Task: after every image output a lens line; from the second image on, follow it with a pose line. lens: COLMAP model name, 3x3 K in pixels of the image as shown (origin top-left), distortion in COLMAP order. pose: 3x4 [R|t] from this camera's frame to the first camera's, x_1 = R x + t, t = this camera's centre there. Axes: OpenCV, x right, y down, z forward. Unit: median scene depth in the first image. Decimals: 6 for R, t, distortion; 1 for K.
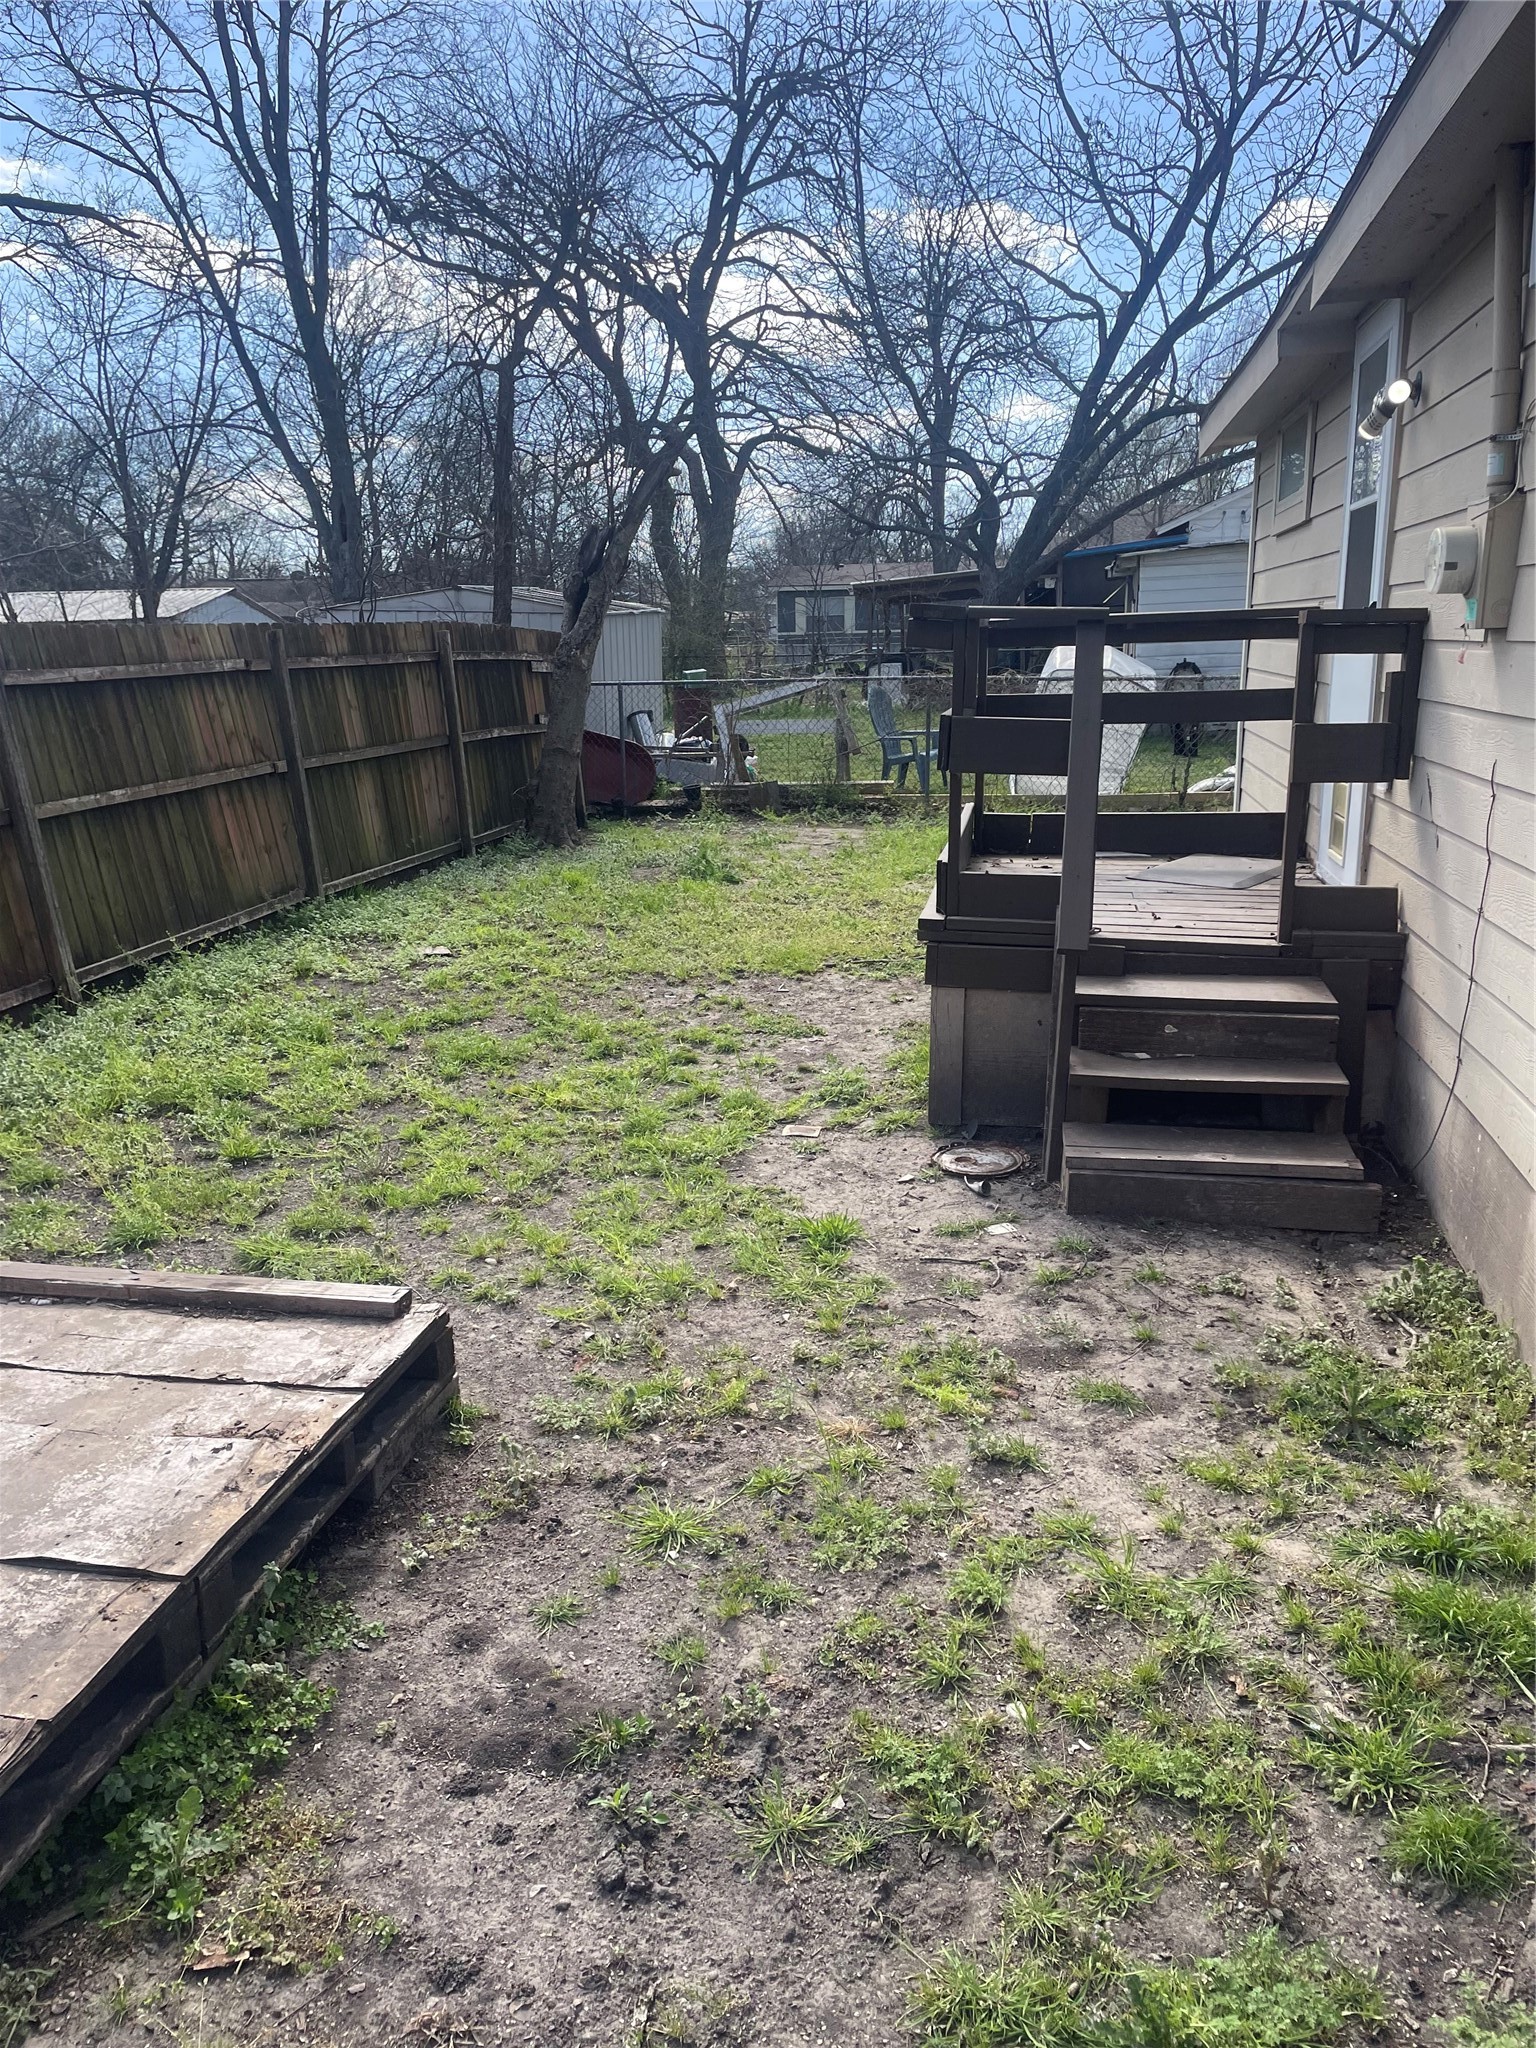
lens RADIAL K [[1554.0, 0, 768.0], [0, 1554.0, 1024.0], [0, 0, 1]] dist [0.096981, -0.123879]
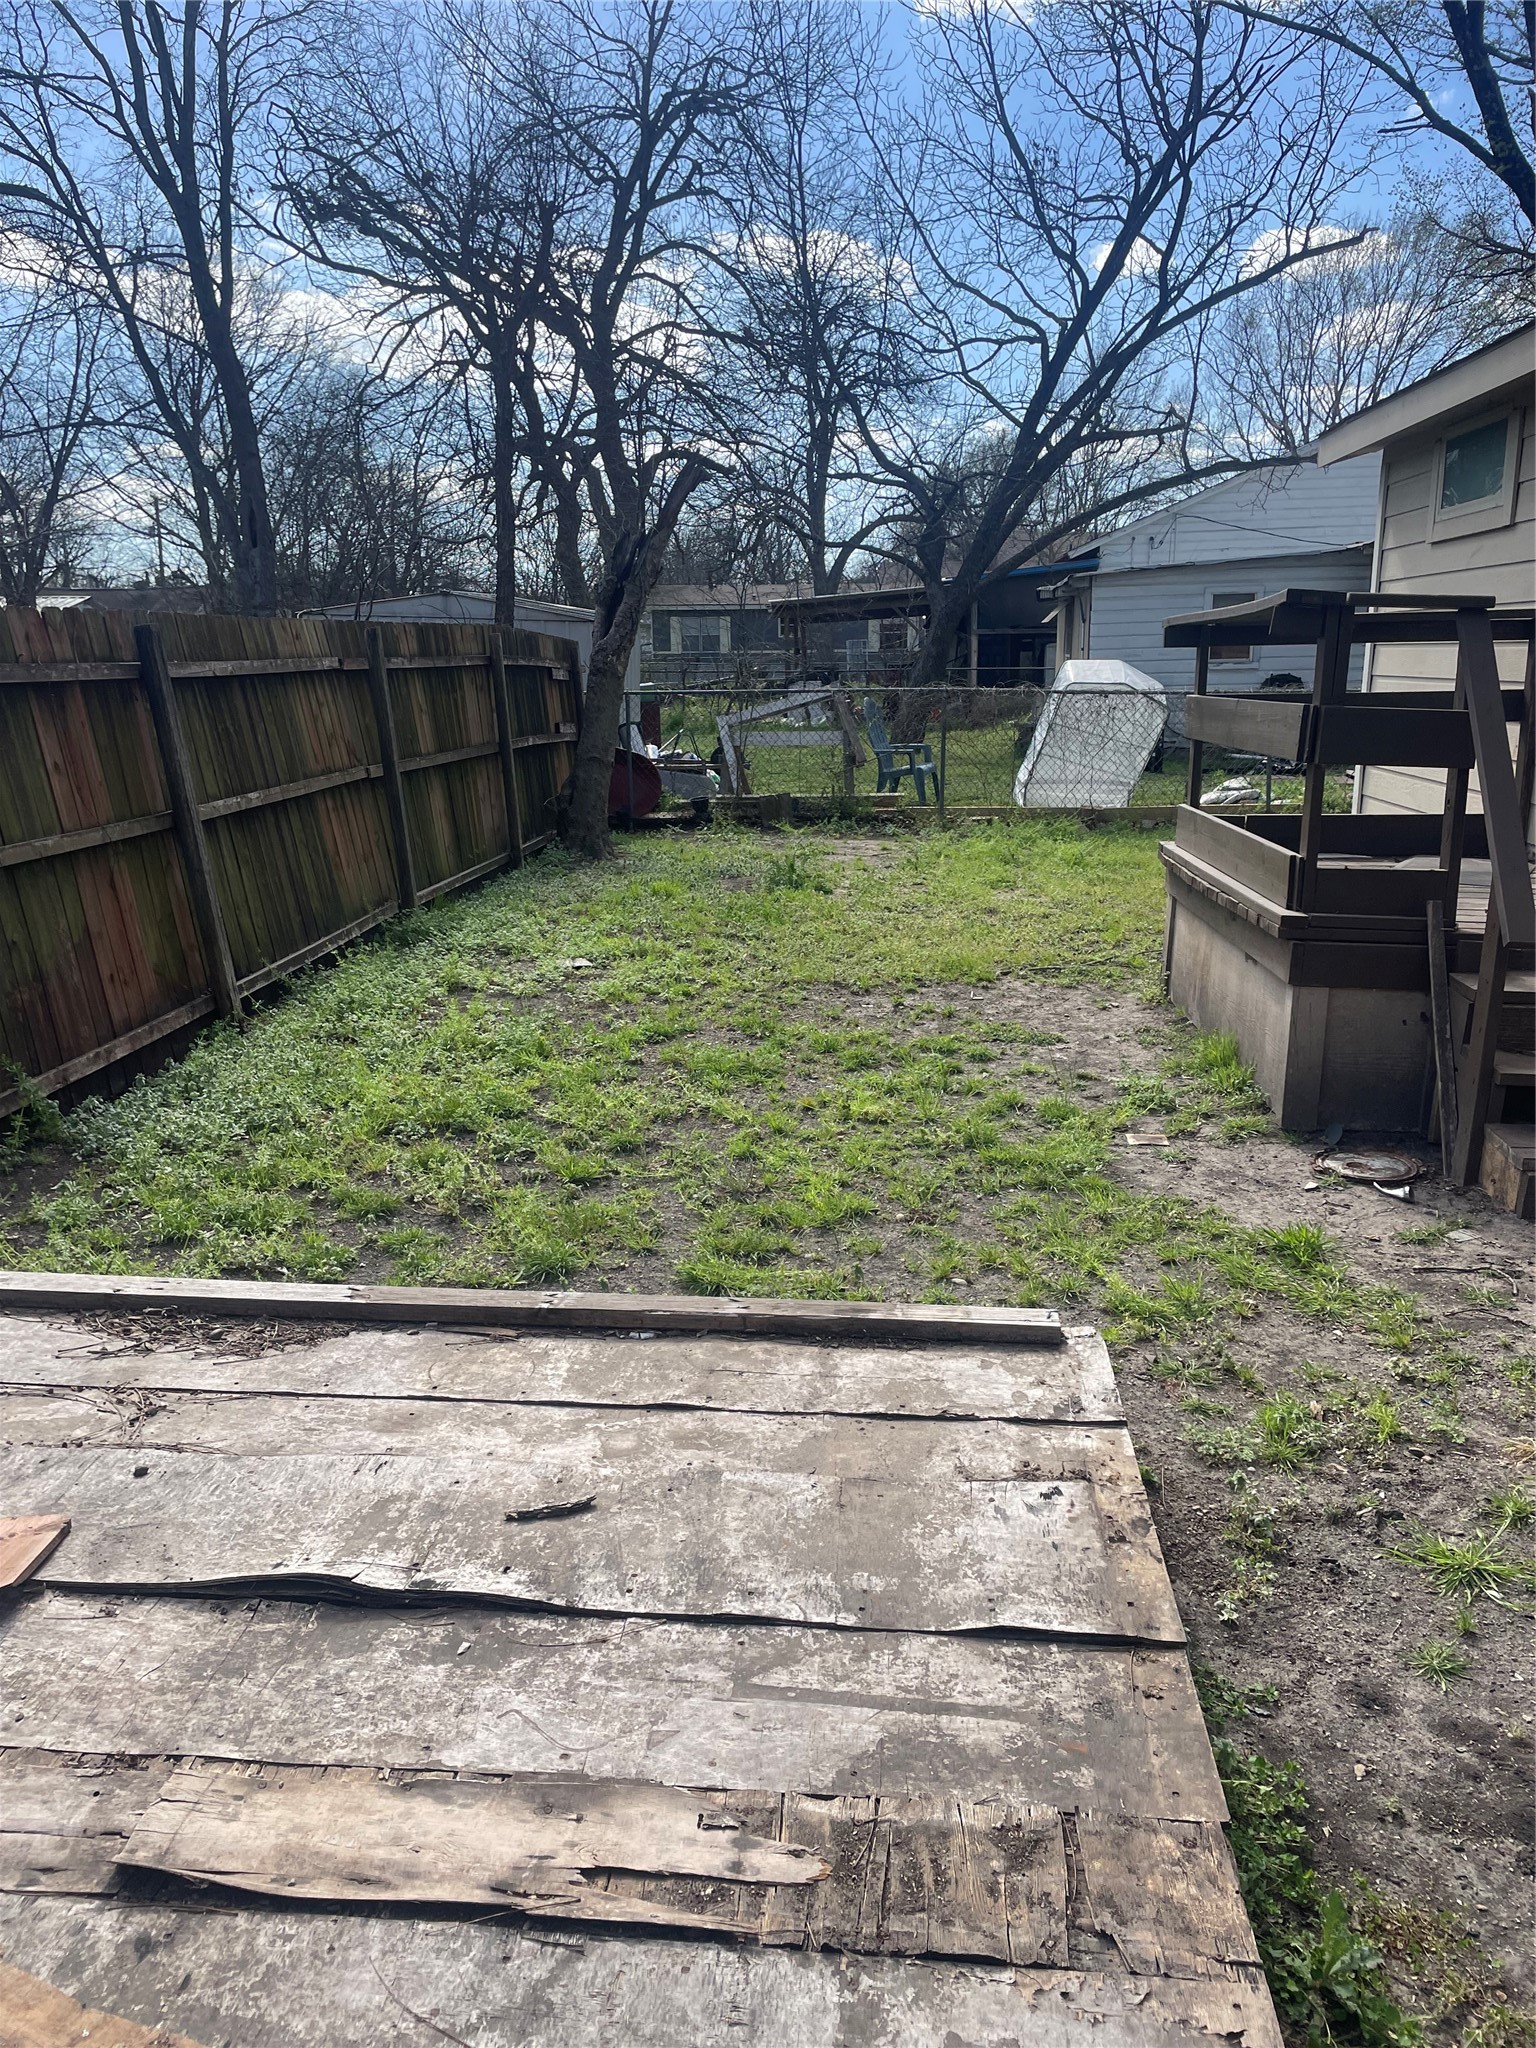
lens RADIAL K [[1549.3, 0, 777.2], [0, 1549.3, 1024.1], [0, 0, 1]] dist [0.107400, -0.137788]
pose [[0.994487, -0.012301, 0.104134, -0.103110], [0.013622, 0.999835, -0.011980, 0.002072], [-0.103969, 0.013332, 0.994491, 0.022678]]
